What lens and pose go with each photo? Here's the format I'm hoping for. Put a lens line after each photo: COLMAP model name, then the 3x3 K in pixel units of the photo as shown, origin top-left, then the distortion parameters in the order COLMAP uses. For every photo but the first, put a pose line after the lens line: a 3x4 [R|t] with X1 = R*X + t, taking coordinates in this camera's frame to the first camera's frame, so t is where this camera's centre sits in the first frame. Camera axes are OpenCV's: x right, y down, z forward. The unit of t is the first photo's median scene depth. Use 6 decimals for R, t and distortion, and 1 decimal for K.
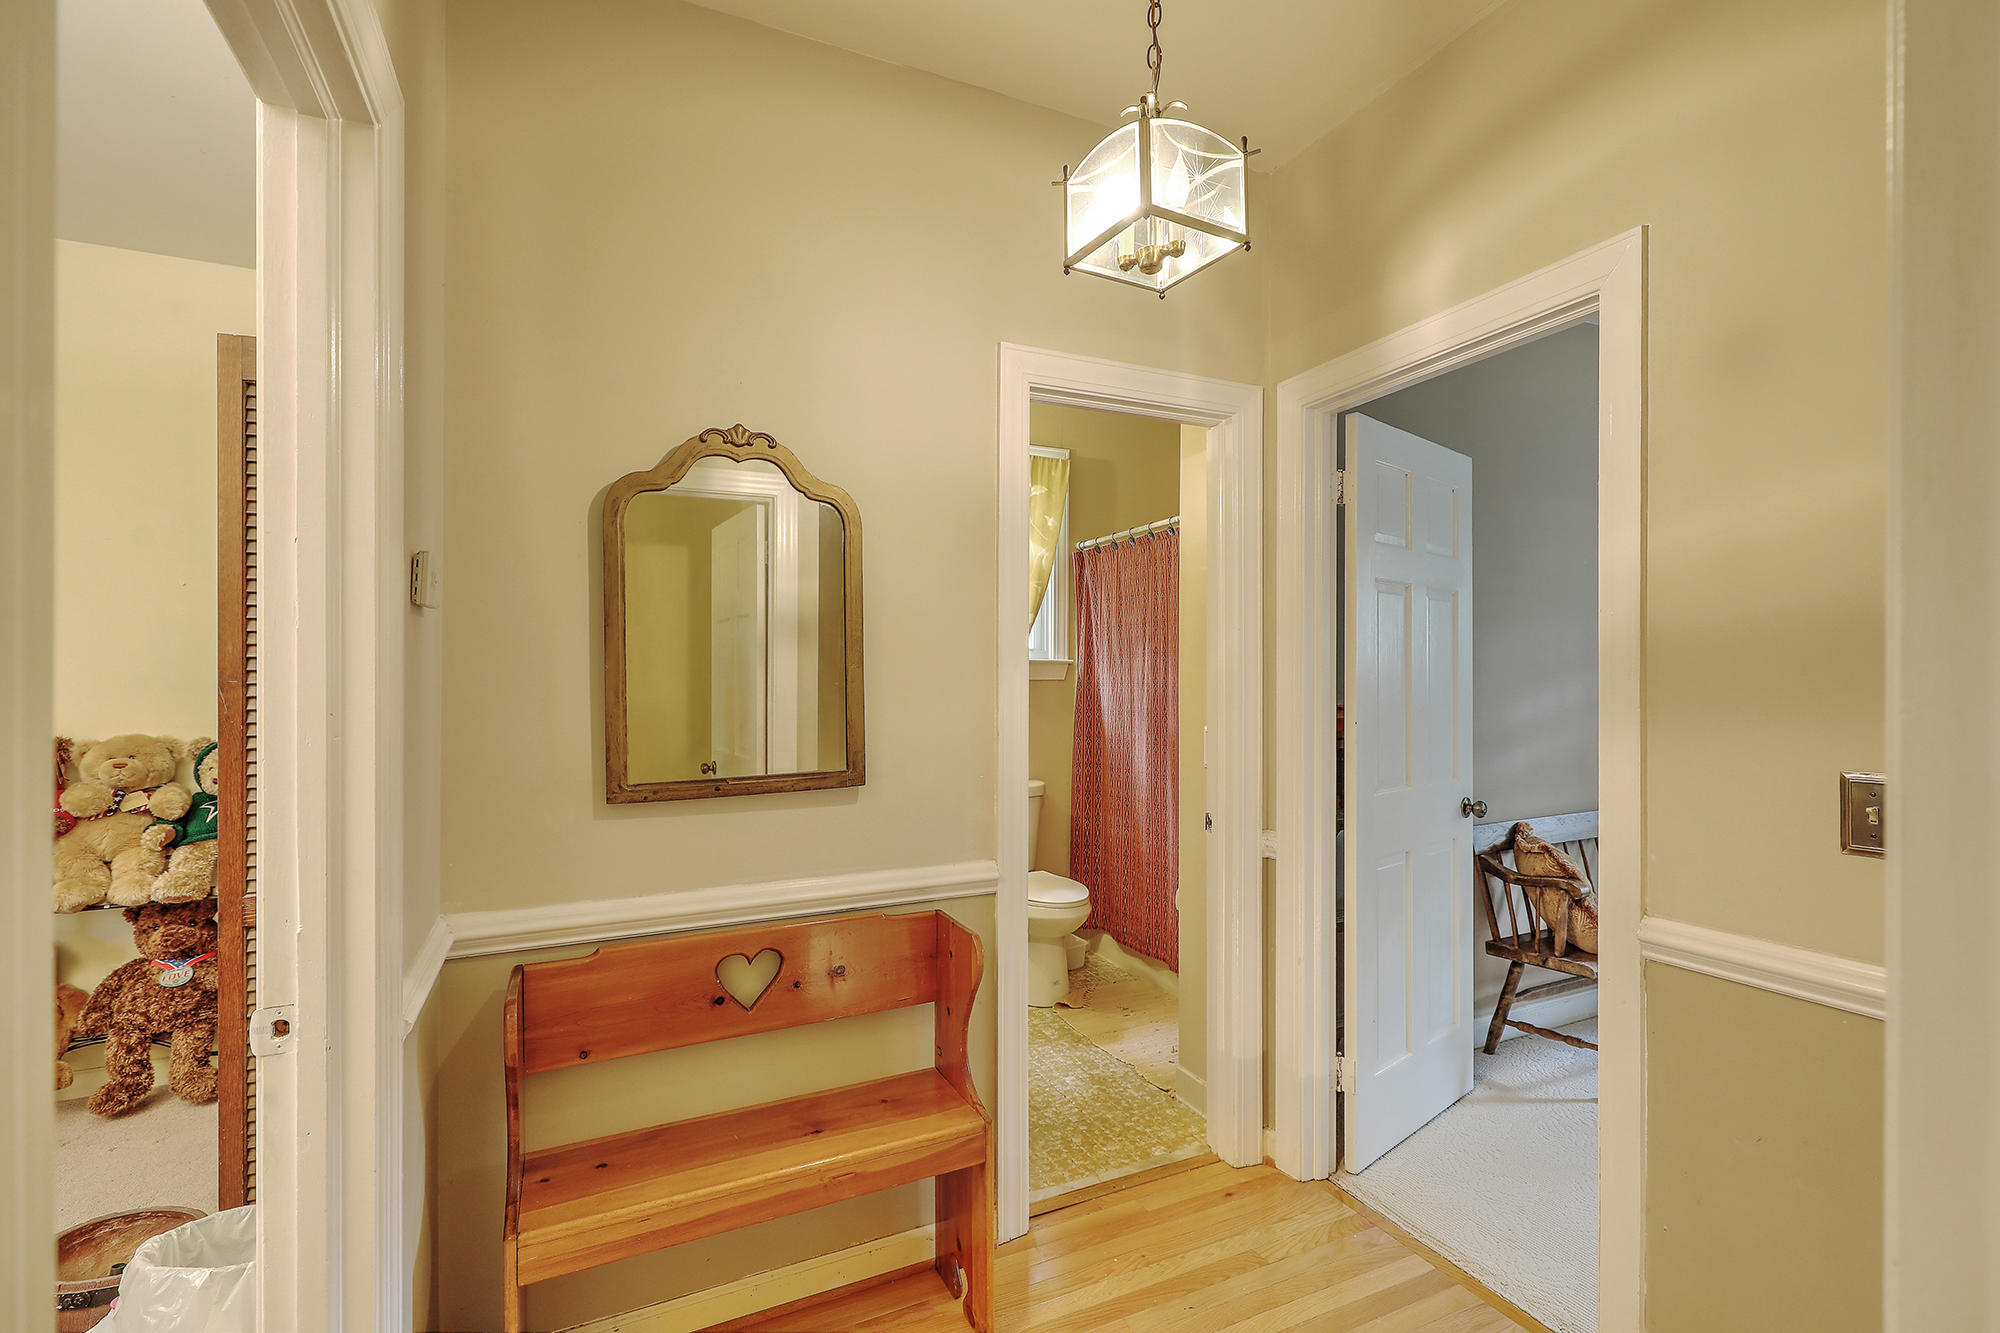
lens RADIAL K [[903.9, 0, 1009.8], [0, 903.9, 670.6], [0, 0, 1]] dist [0.003457, -0.001297]
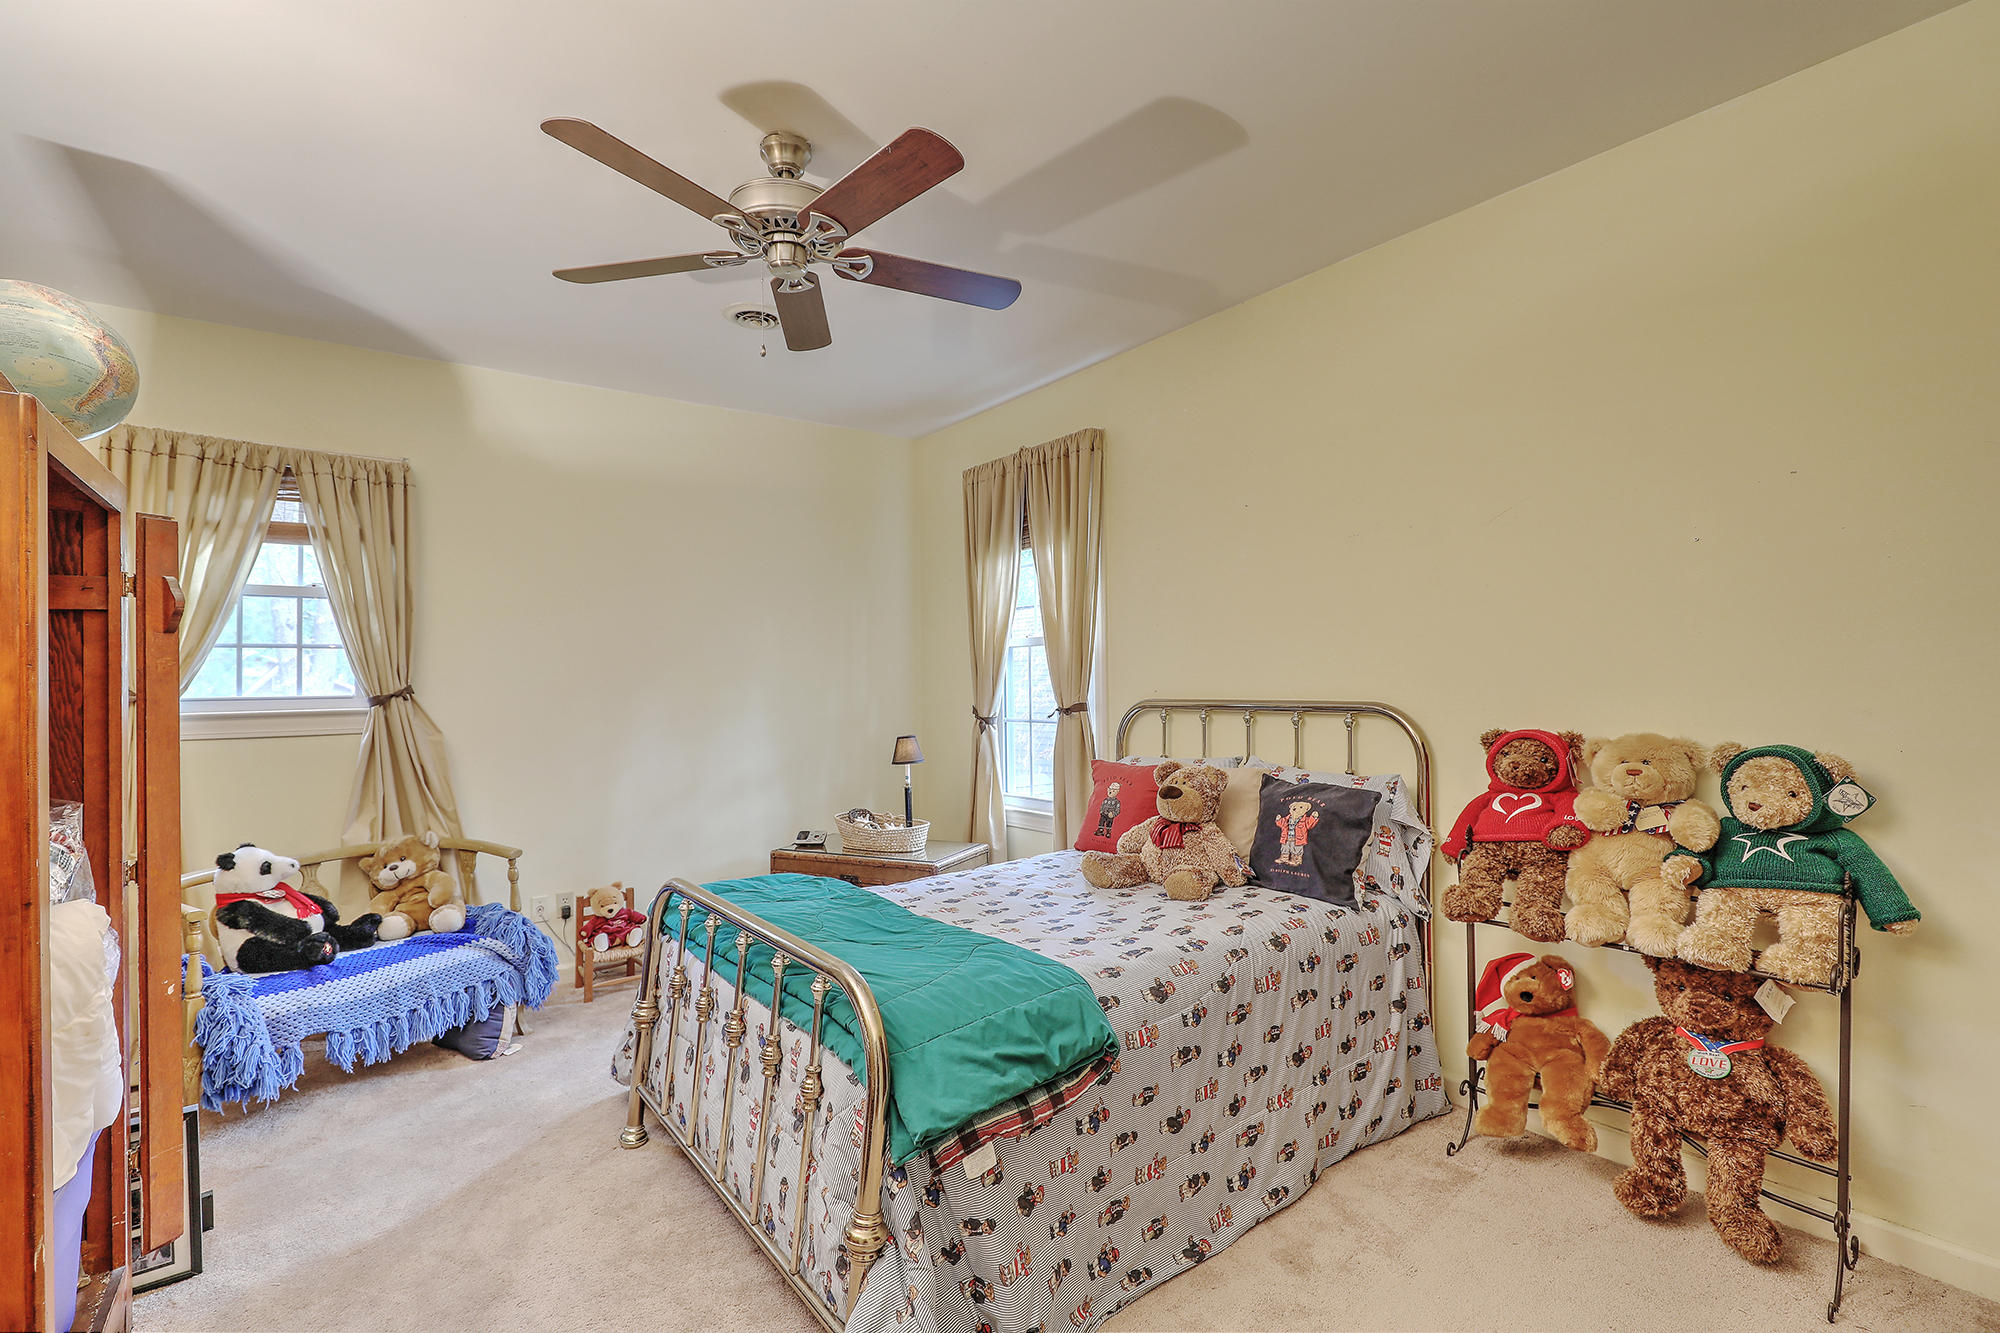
lens RADIAL K [[903.9, 0, 1005.6], [0, 903.9, 668.3], [0, 0, 1]] dist [0.003457, -0.001297]
pose [[0.208936, -0.009070, -0.977887, -0.312140], [0.027107, 0.999626, -0.003480, 0.000277], [0.977553, -0.025781, 0.209104, 0.289248]]
